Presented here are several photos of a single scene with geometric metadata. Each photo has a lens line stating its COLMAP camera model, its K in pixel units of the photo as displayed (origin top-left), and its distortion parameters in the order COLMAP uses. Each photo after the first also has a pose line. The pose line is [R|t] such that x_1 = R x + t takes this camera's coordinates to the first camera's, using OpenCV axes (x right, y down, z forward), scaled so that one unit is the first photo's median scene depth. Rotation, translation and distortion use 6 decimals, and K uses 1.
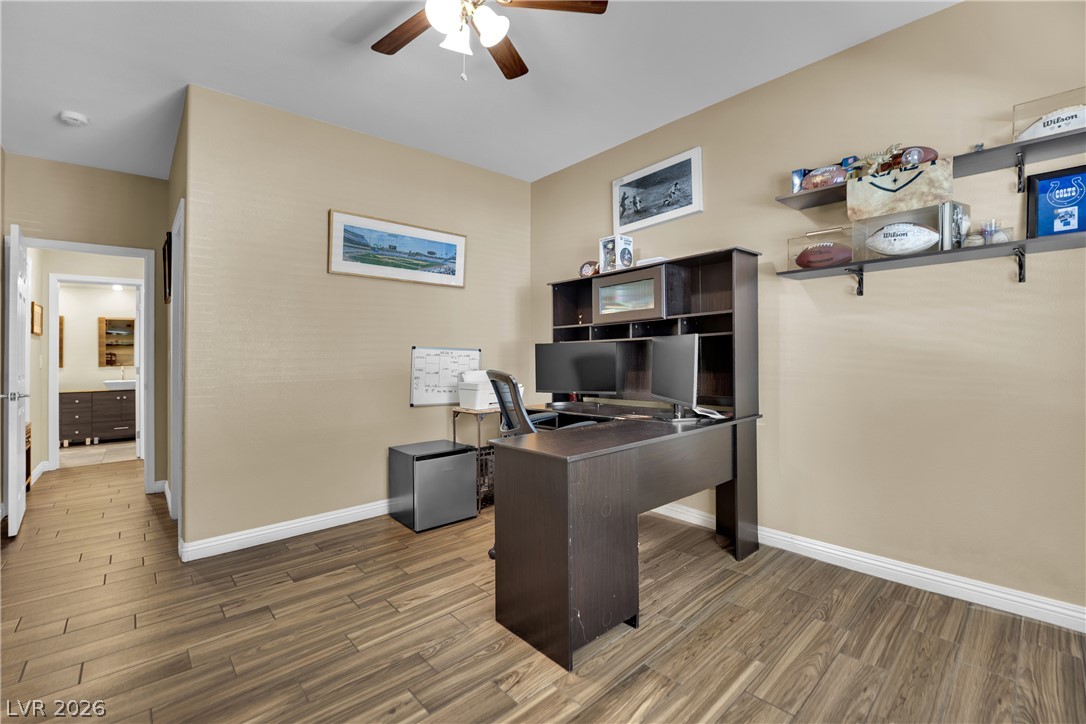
lens RADIAL K [[446.5, 0, 540.9], [0, 446.5, 363.3], [0, 0, 1]] dist [-0.016465, -0.000039]
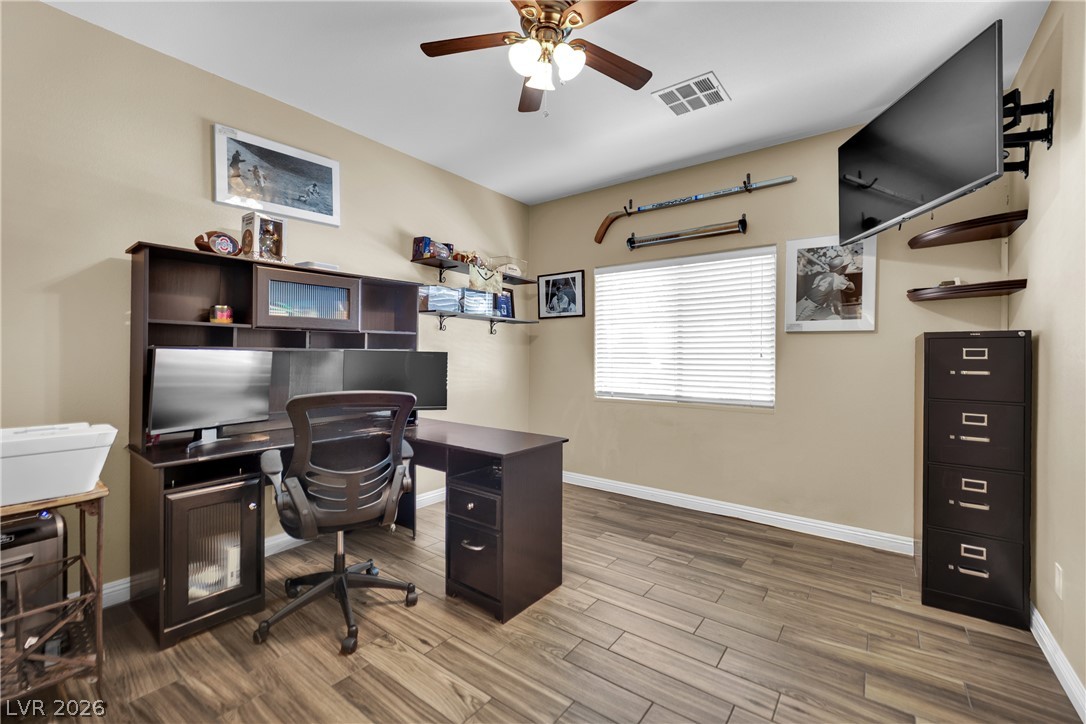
lens RADIAL K [[446.5, 0, 540.9], [0, 446.5, 363.3], [0, 0, 1]] dist [-0.016465, -0.000039]
pose [[-0.157695, -0.024791, 0.987177, -0.909558], [-0.008685, 0.999681, 0.023717, -0.060898], [-0.987450, -0.004834, -0.157860, 0.846341]]
